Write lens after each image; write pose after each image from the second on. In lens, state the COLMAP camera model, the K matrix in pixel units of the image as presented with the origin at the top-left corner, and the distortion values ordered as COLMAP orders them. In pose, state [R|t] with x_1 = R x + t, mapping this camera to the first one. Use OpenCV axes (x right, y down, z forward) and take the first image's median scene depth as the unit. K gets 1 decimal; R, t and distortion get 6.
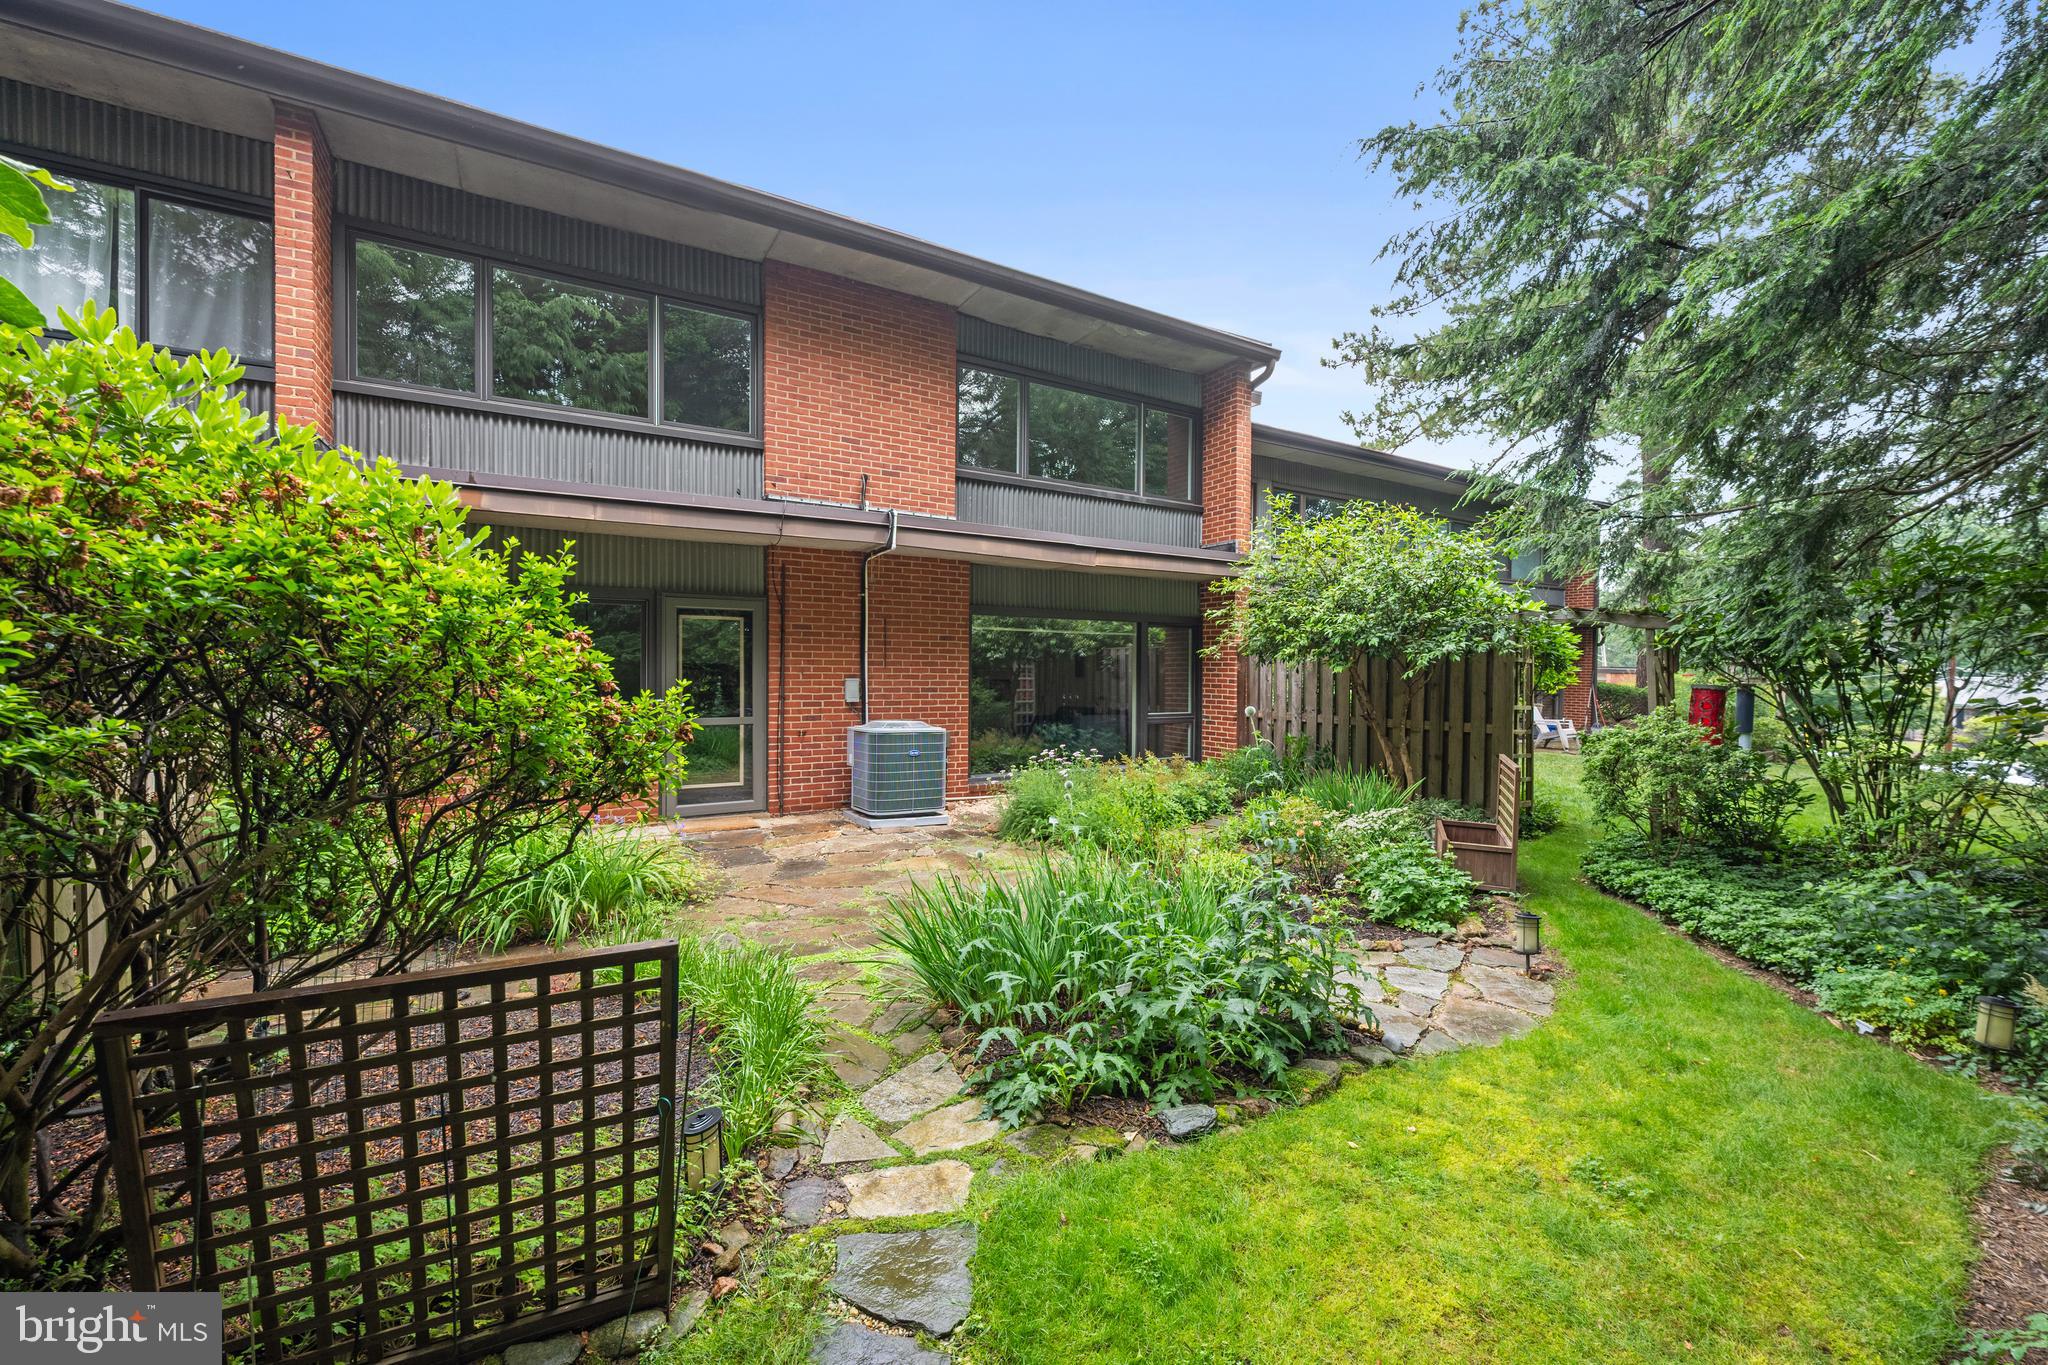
lens RADIAL K [[826.3, 0, 1020.5], [0, 826.3, 680.0], [0, 0, 1]] dist [-0.008159, 0.001076]
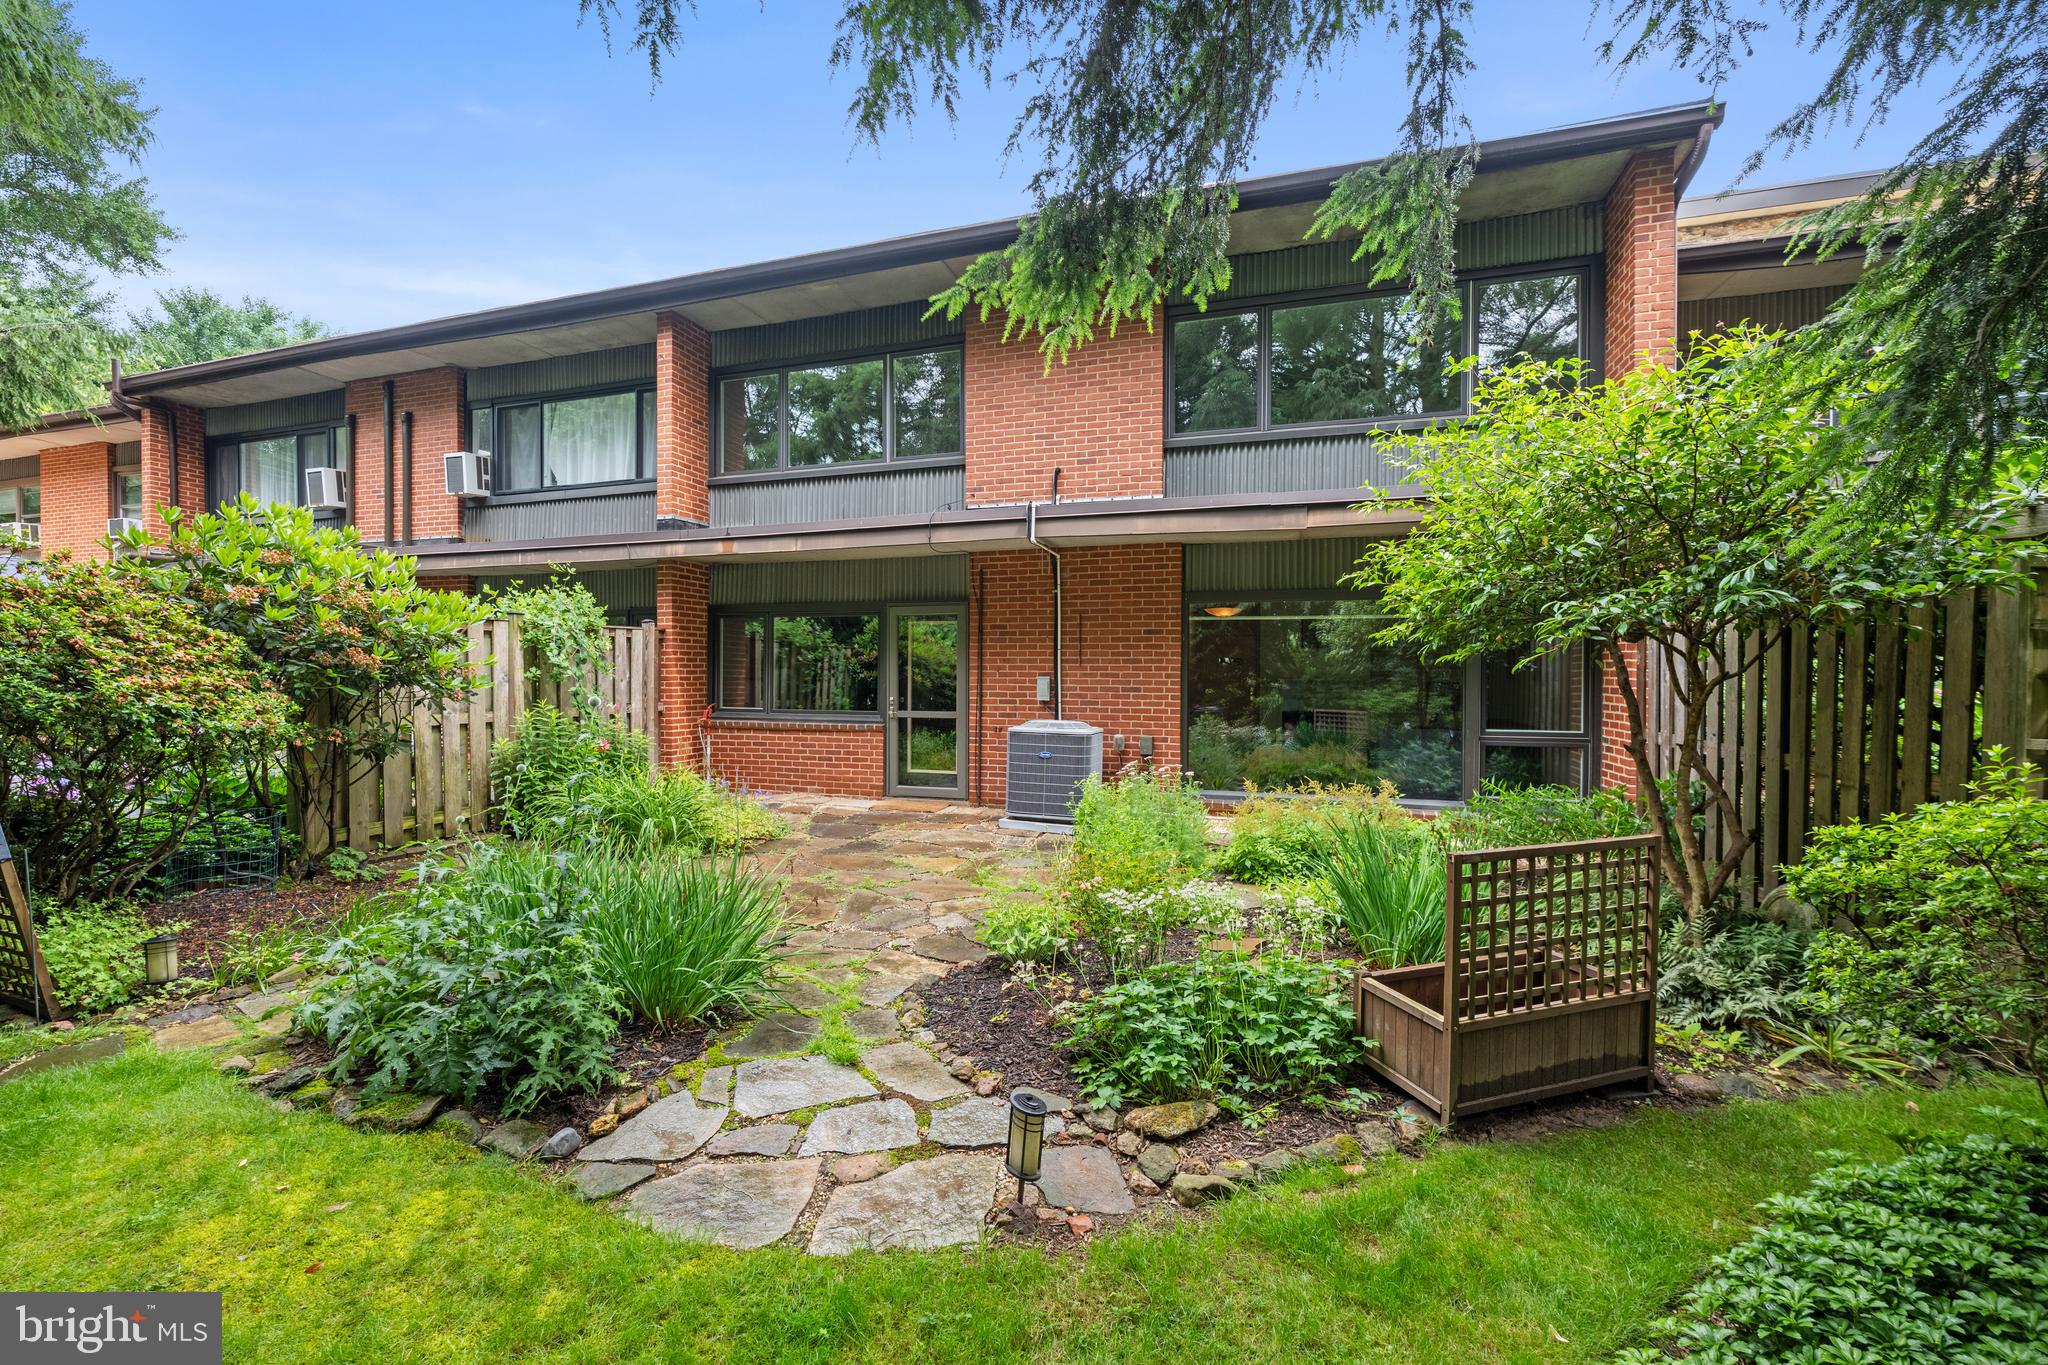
lens RADIAL K [[826.3, 0, 1007.1], [0, 826.3, 678.0], [0, 0, 1]] dist [-0.008159, 0.001076]
pose [[0.658434, 0.001694, -0.752636, 0.535927], [-0.004994, 0.999985, -0.002117, 0.002065], [0.752622, 0.005152, 0.658433, 0.329852]]
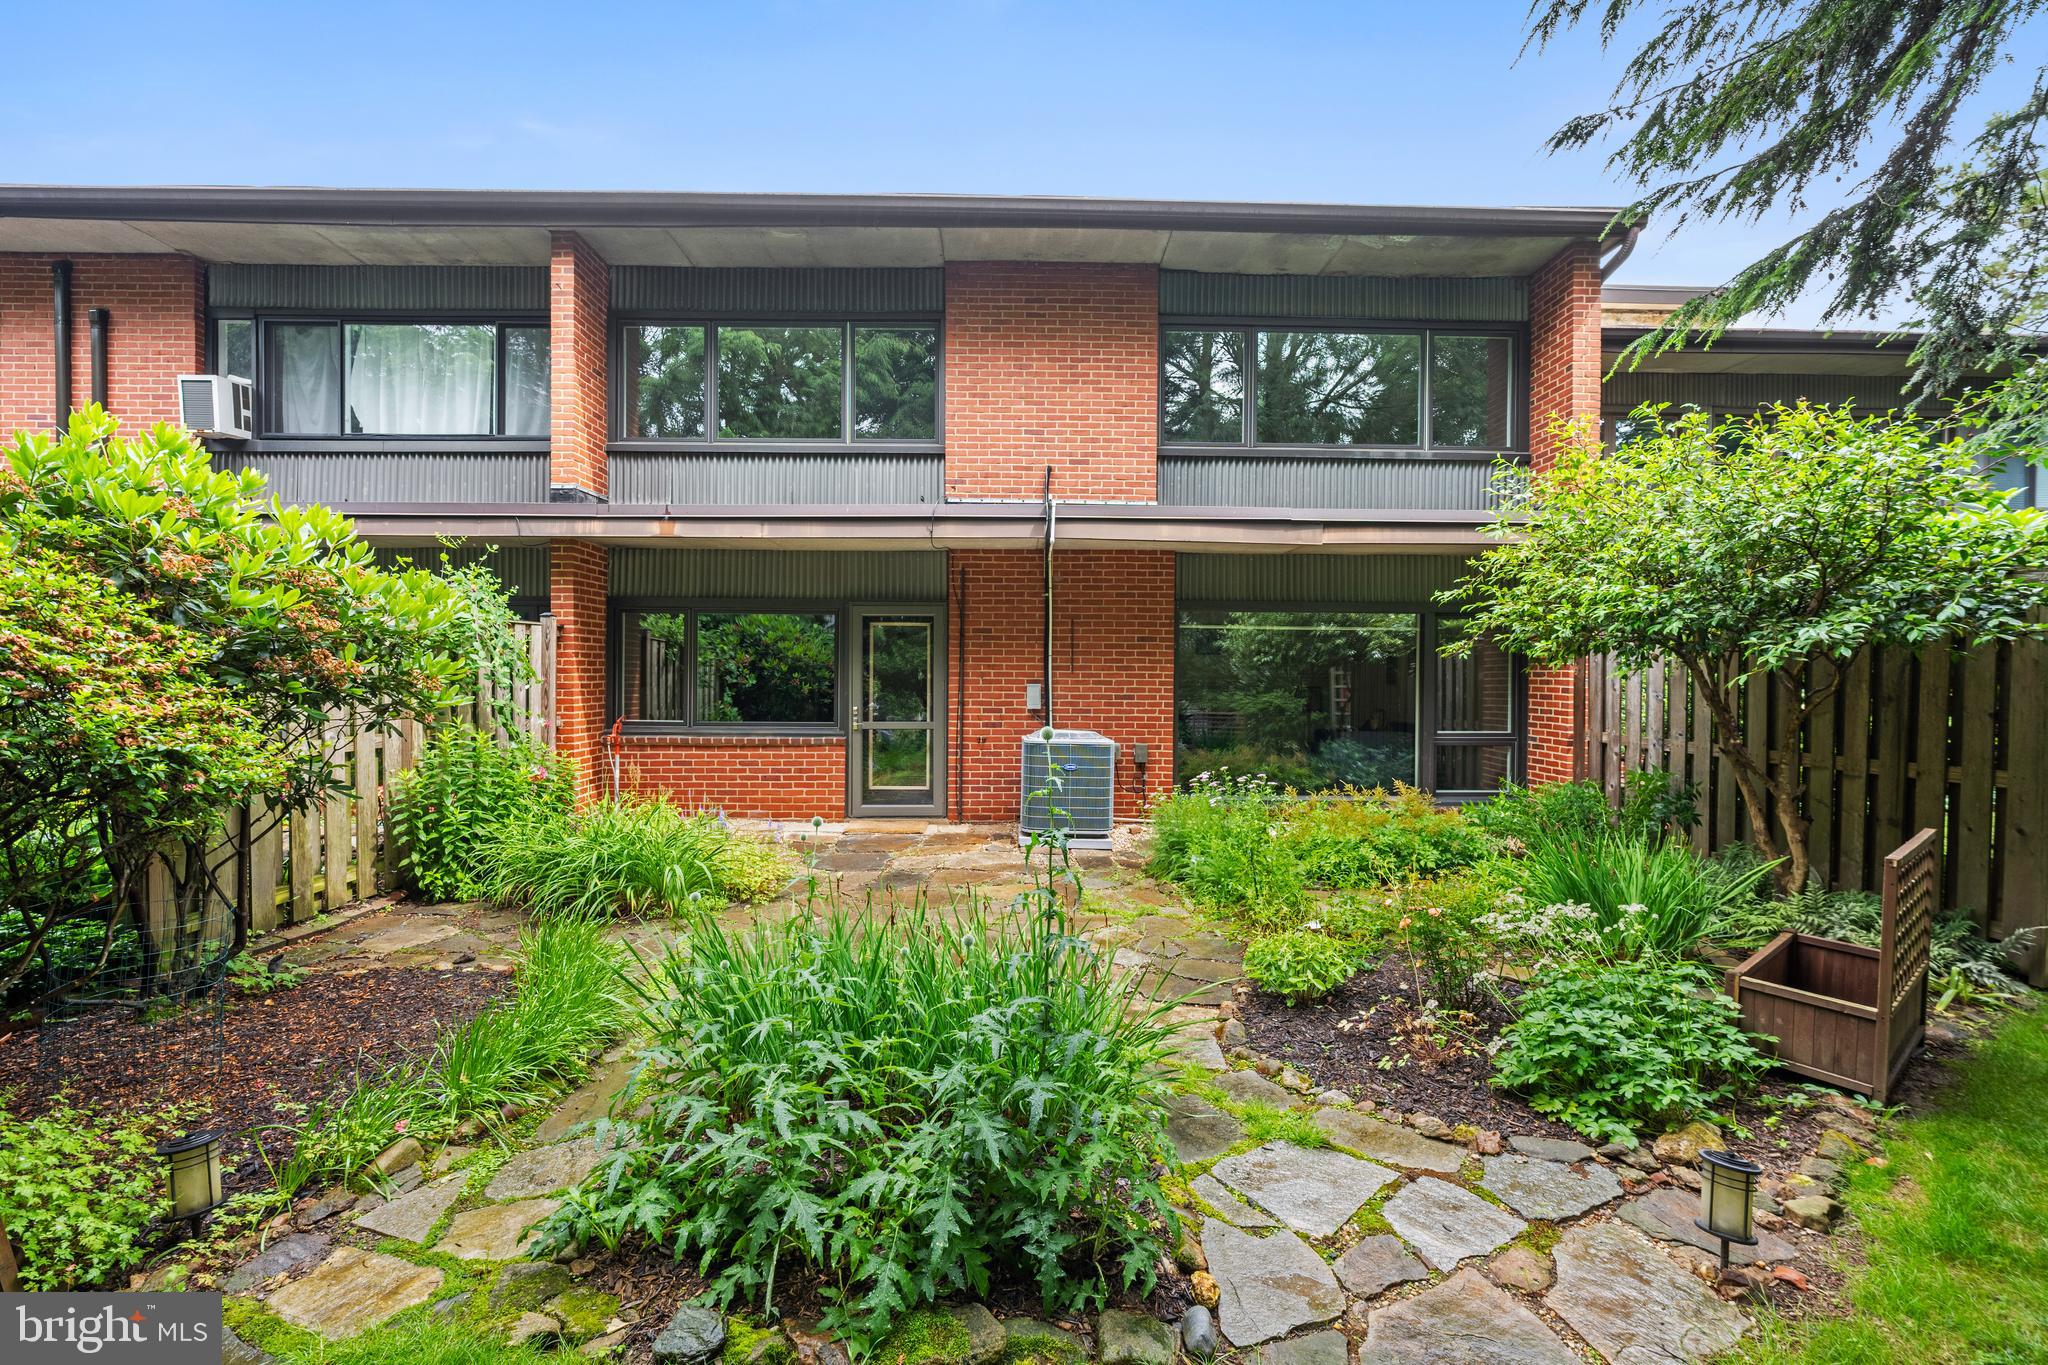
lens RADIAL K [[826.3, 0, 1015.8], [0, 826.3, 679.4], [0, 0, 1]] dist [-0.008159, 0.001076]
pose [[0.865596, 0.002474, -0.500737, 0.261896], [-0.004996, 0.999981, -0.003697, -0.003780], [0.500718, 0.005702, 0.865592, 0.181914]]
